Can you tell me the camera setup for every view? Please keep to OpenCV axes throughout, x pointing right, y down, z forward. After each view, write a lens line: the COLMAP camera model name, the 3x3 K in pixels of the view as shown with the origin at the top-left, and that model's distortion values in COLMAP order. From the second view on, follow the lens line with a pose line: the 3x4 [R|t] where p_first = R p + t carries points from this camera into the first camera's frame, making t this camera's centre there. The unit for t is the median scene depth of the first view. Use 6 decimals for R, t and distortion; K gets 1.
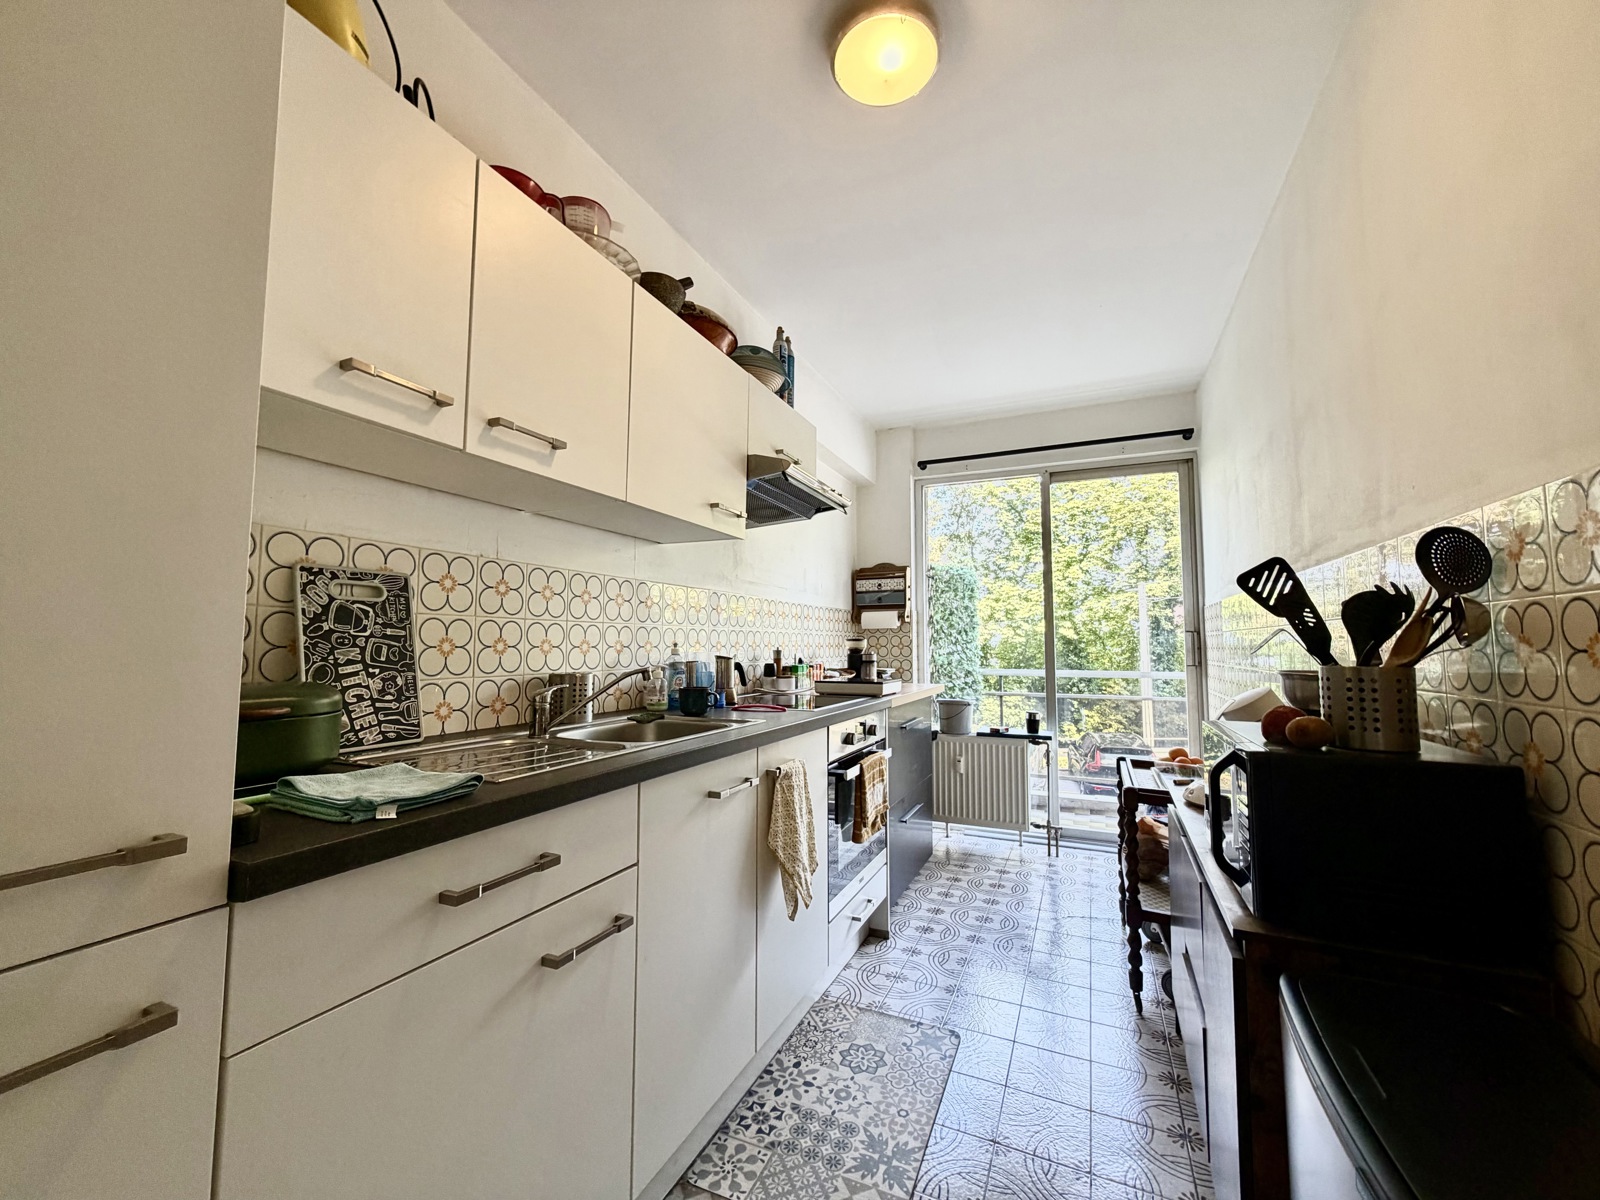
lens RADIAL K [[639.5, 0, 804.9], [0, 639.5, 606.8], [0, 0, 1]] dist [-0.000739, -0.000985]
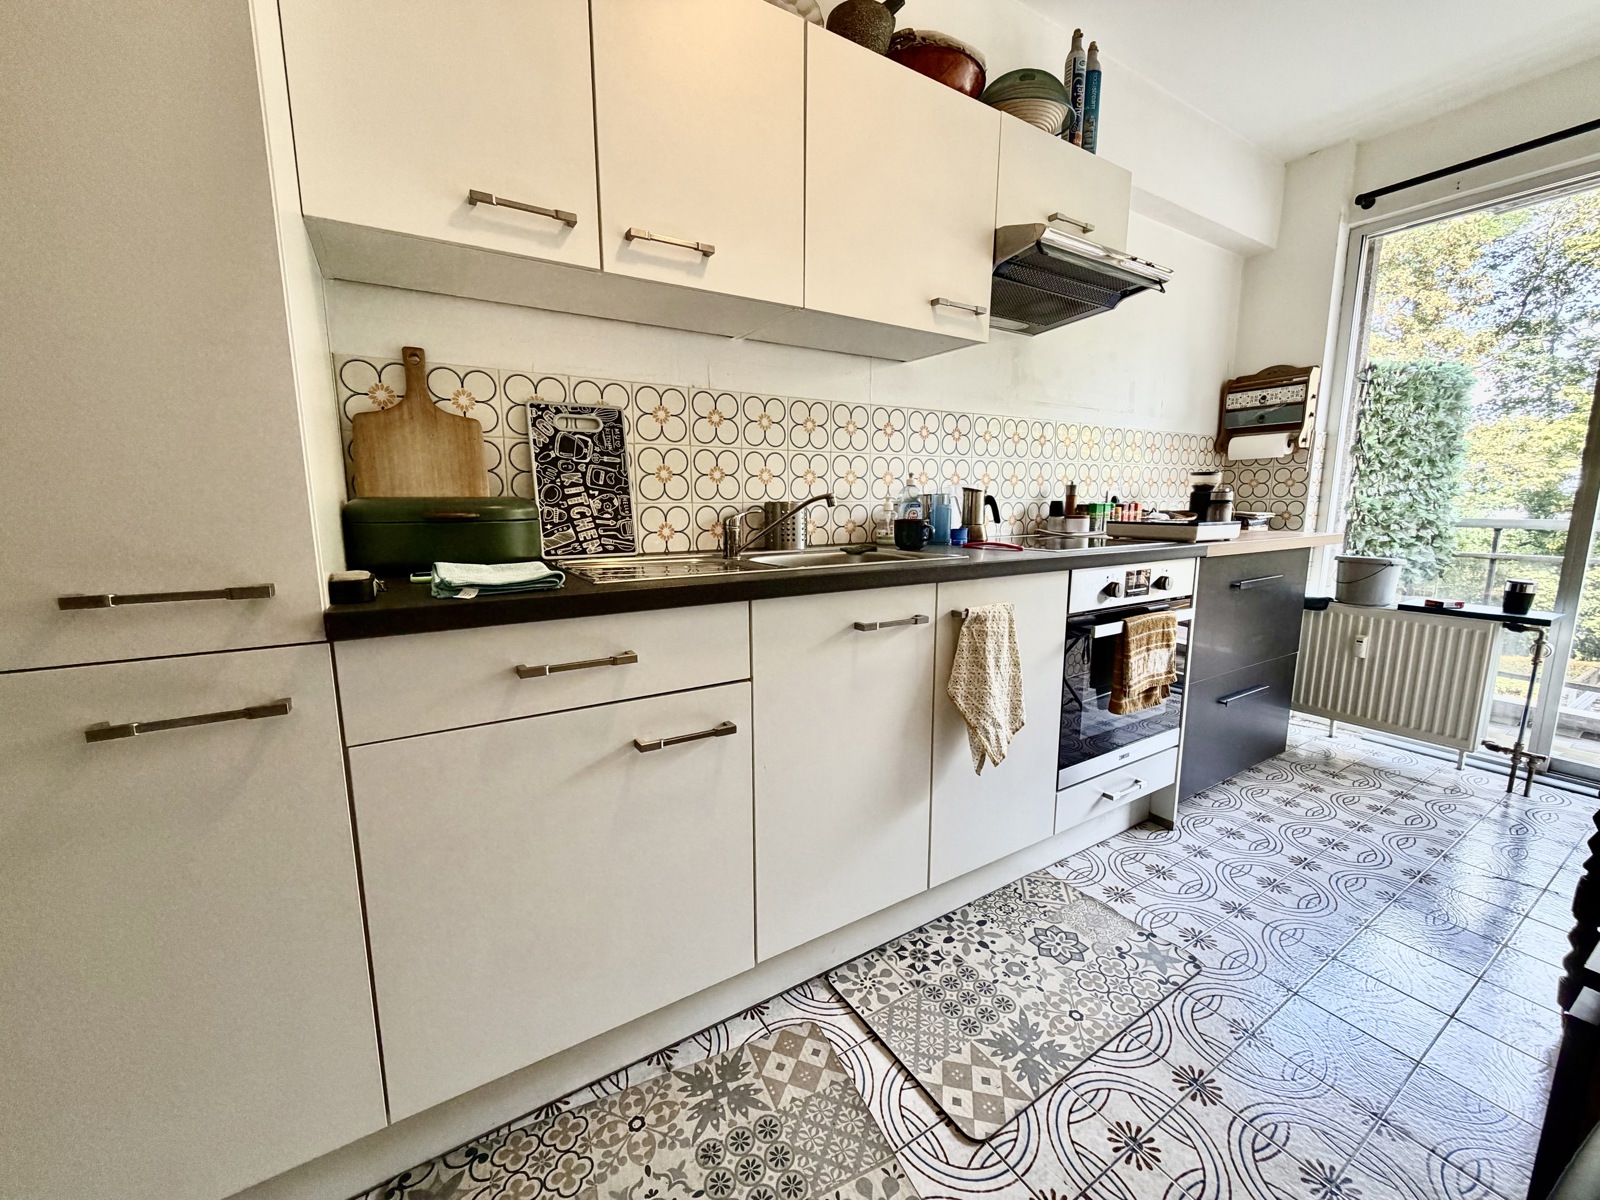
lens RADIAL K [[639.5, 0, 793.0], [0, 639.5, 592.0], [0, 0, 1]] dist [-0.000739, -0.000985]
pose [[0.830498, 0.073660, -0.552130, 0.214957], [0.040657, 0.980558, 0.191971, 0.050943], [0.555536, -0.181880, 0.811356, 0.164439]]
